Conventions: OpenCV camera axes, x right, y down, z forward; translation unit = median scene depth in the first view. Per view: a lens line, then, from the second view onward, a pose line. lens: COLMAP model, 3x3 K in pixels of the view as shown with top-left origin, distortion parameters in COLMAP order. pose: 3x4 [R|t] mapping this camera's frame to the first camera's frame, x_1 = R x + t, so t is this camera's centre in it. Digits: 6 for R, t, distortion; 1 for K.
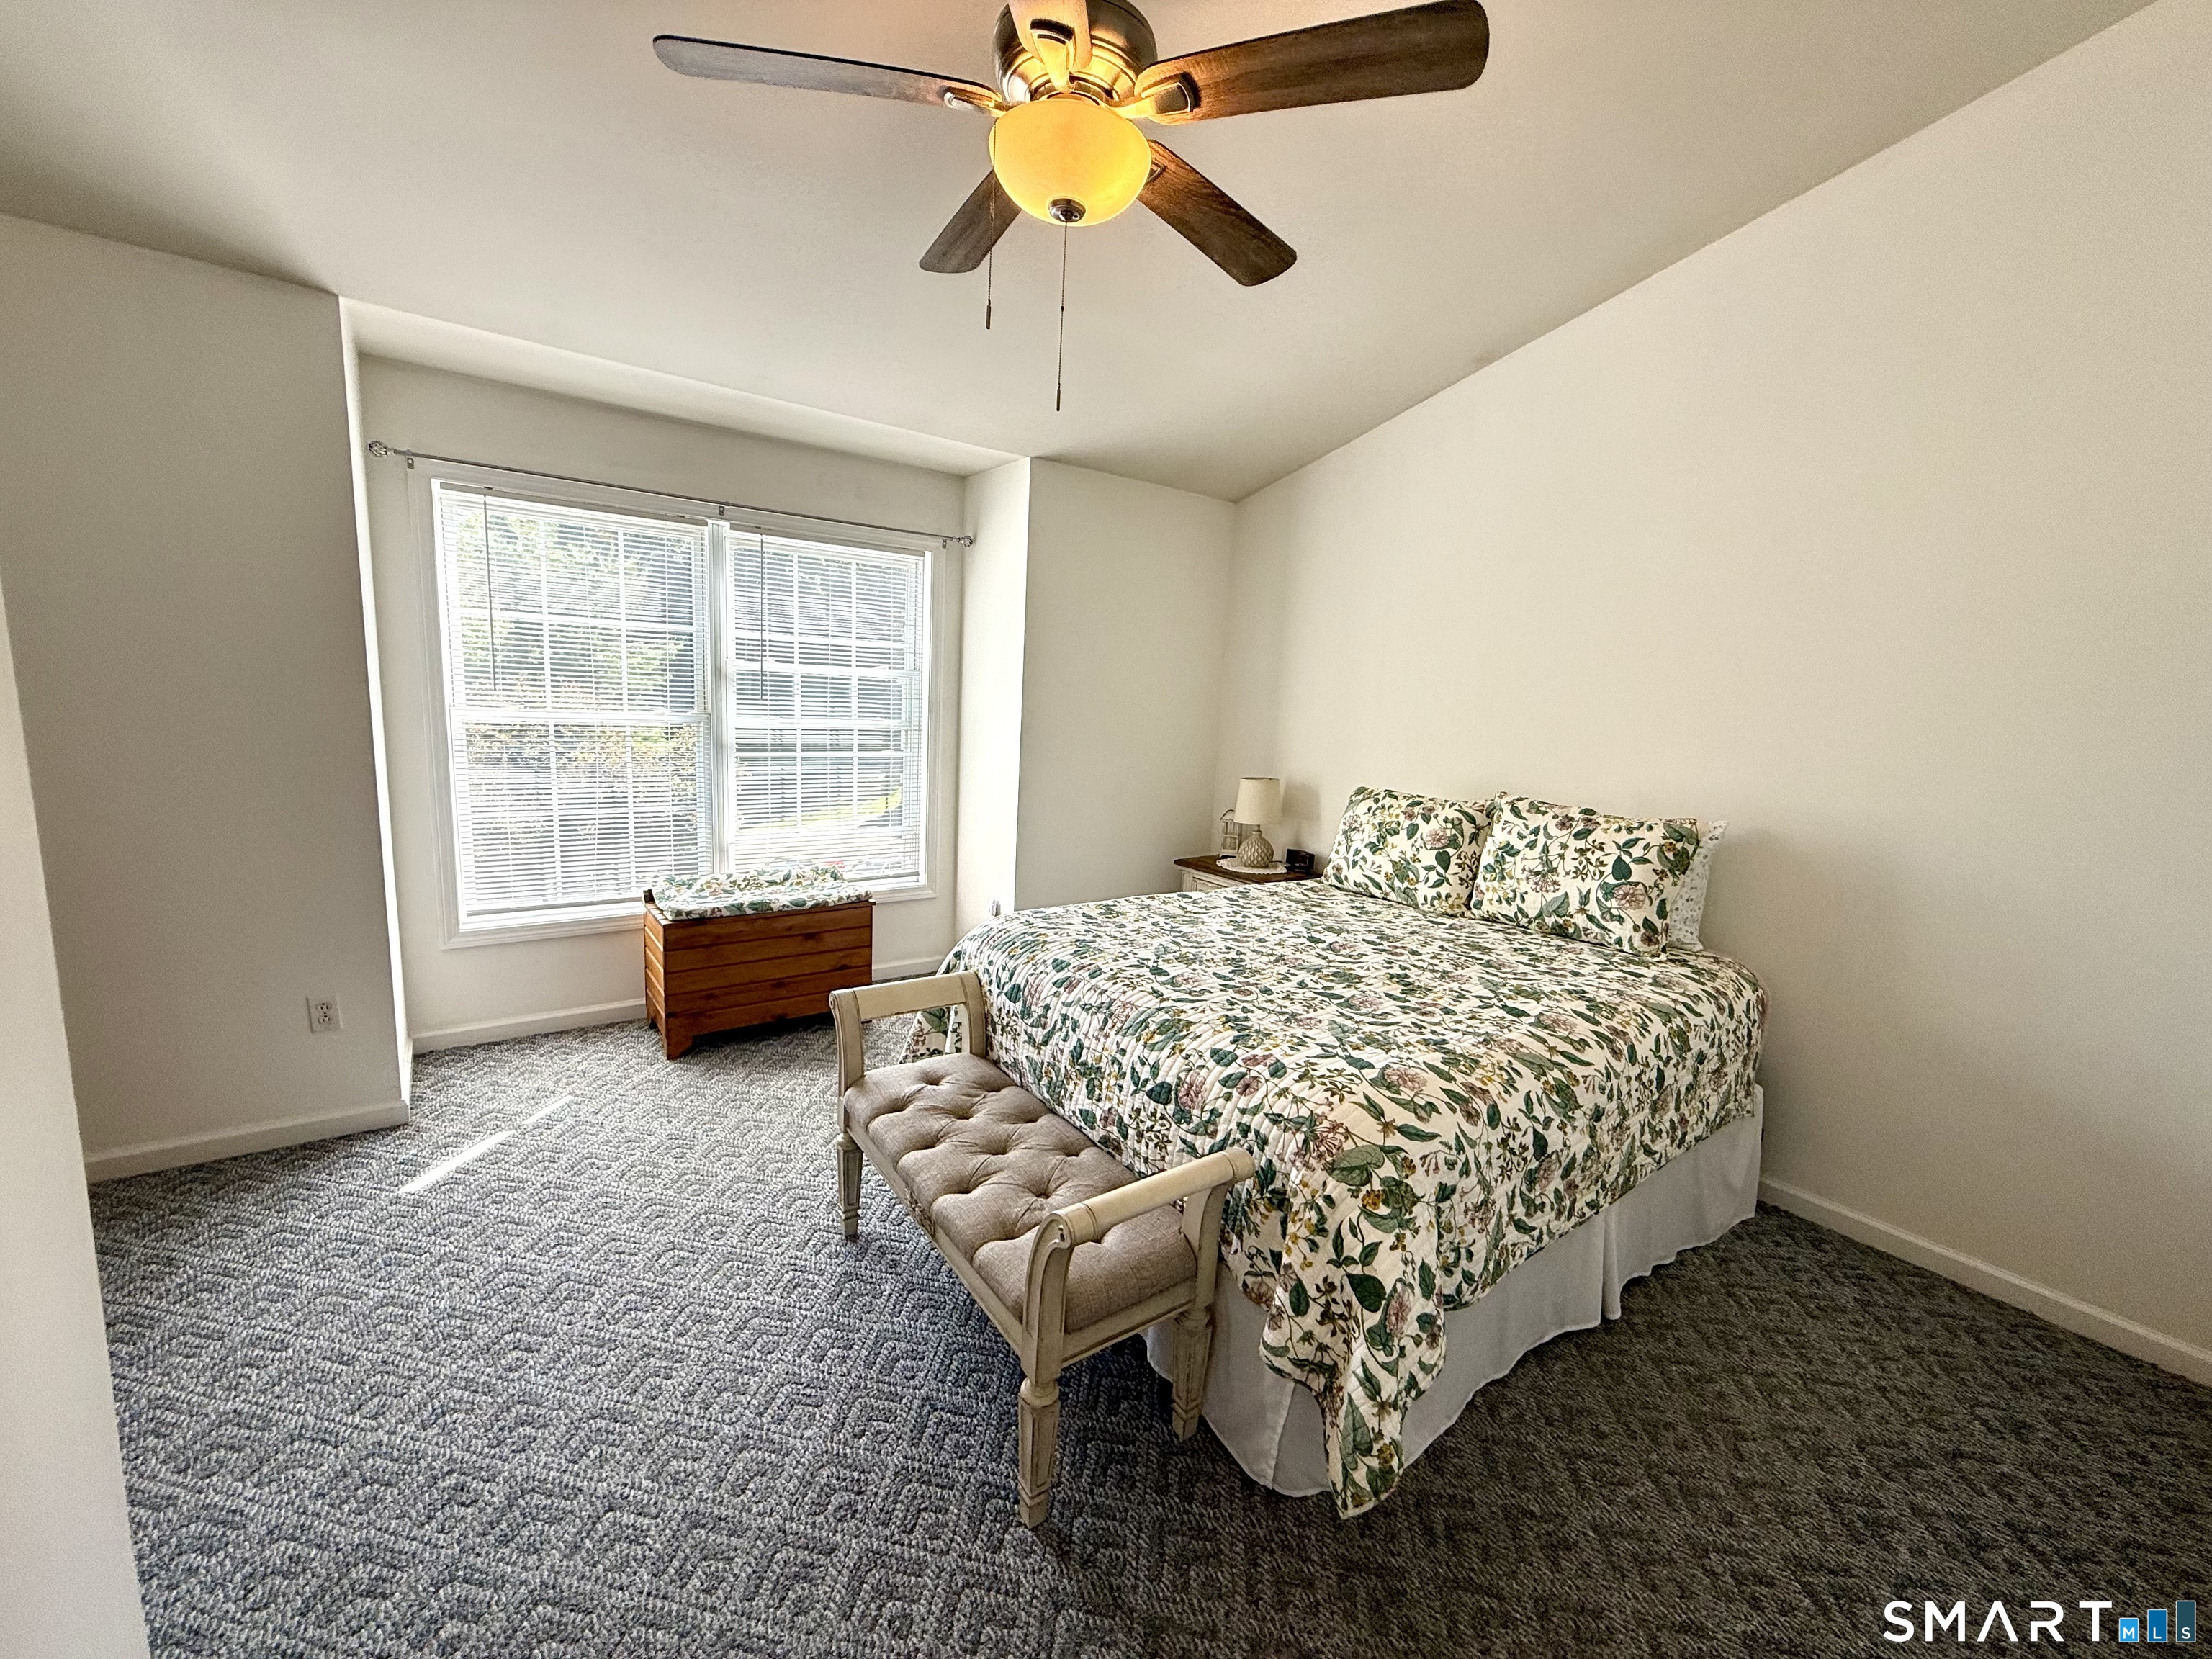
lens RADIAL K [[881.1, 0, 1098.9], [0, 881.1, 832.2], [0, 0, 1]] dist [0.000036, 0.000107]
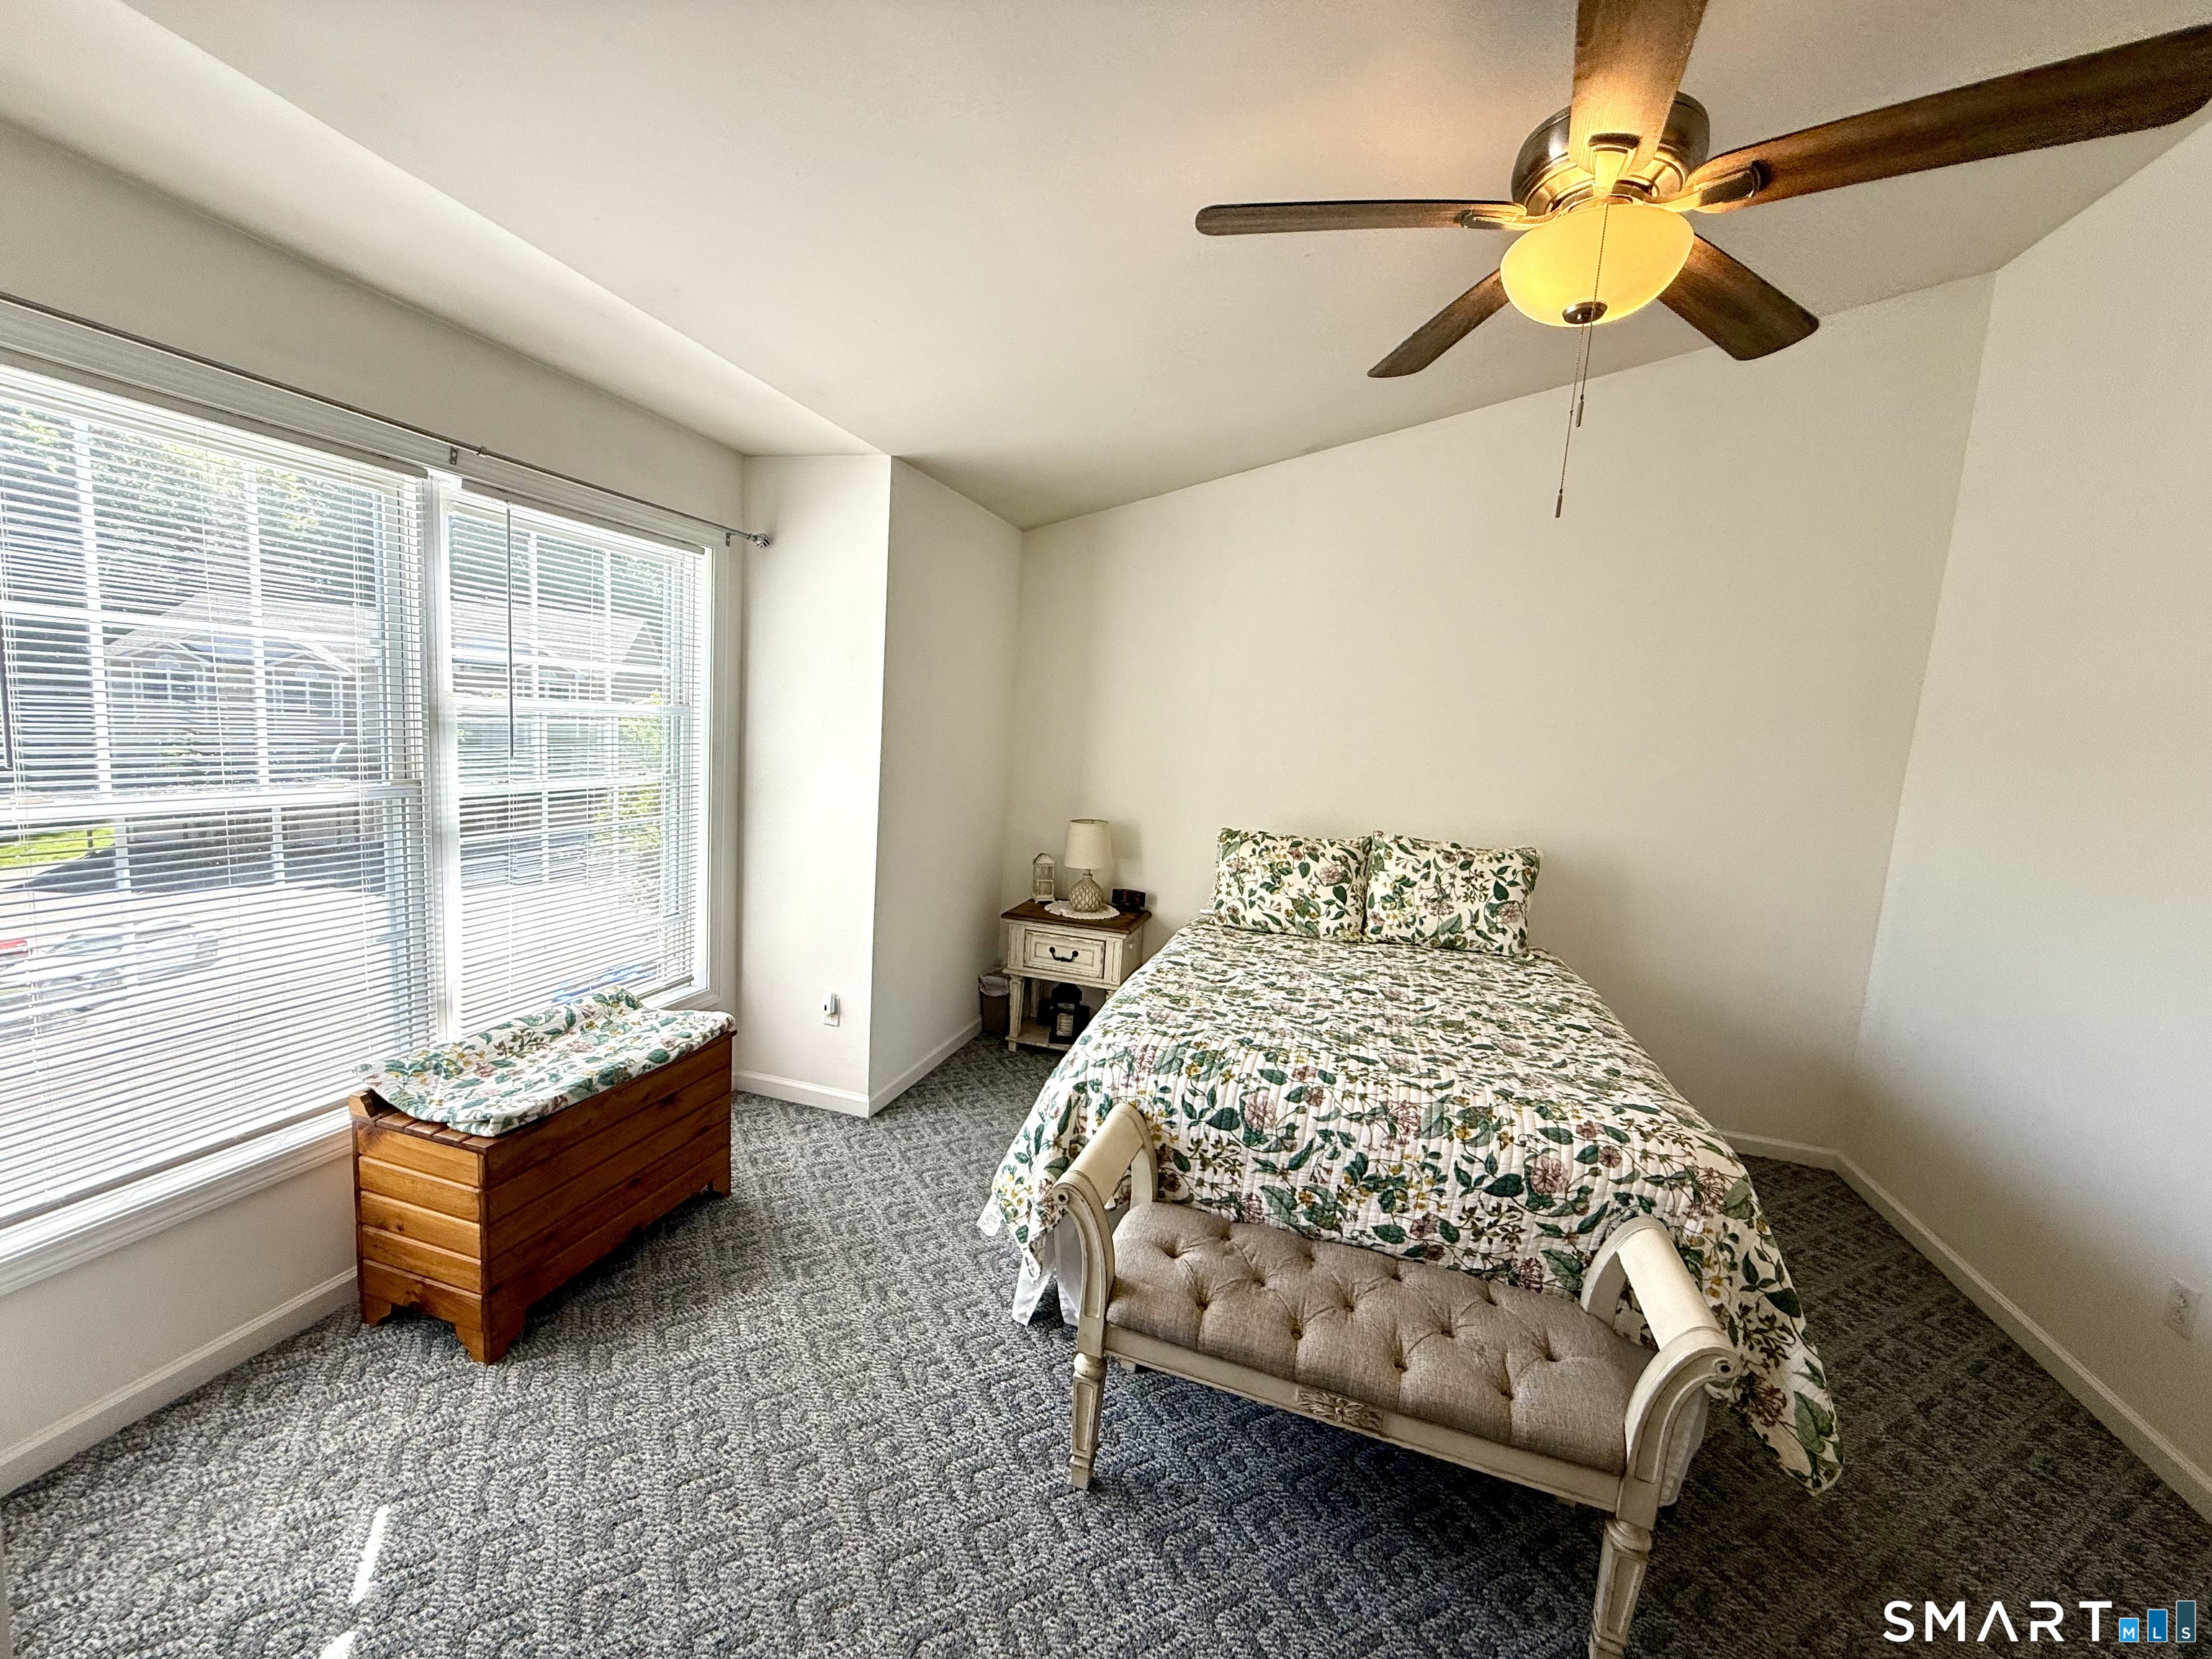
lens RADIAL K [[881.1, 0, 1098.9], [0, 881.1, 832.2], [0, 0, 1]] dist [0.000036, 0.000107]
pose [[0.799387, -0.074113, 0.596229, -0.667680], [0.069587, 0.997105, 0.030645, -0.131995], [-0.596774, 0.016993, 0.802230, 0.349819]]
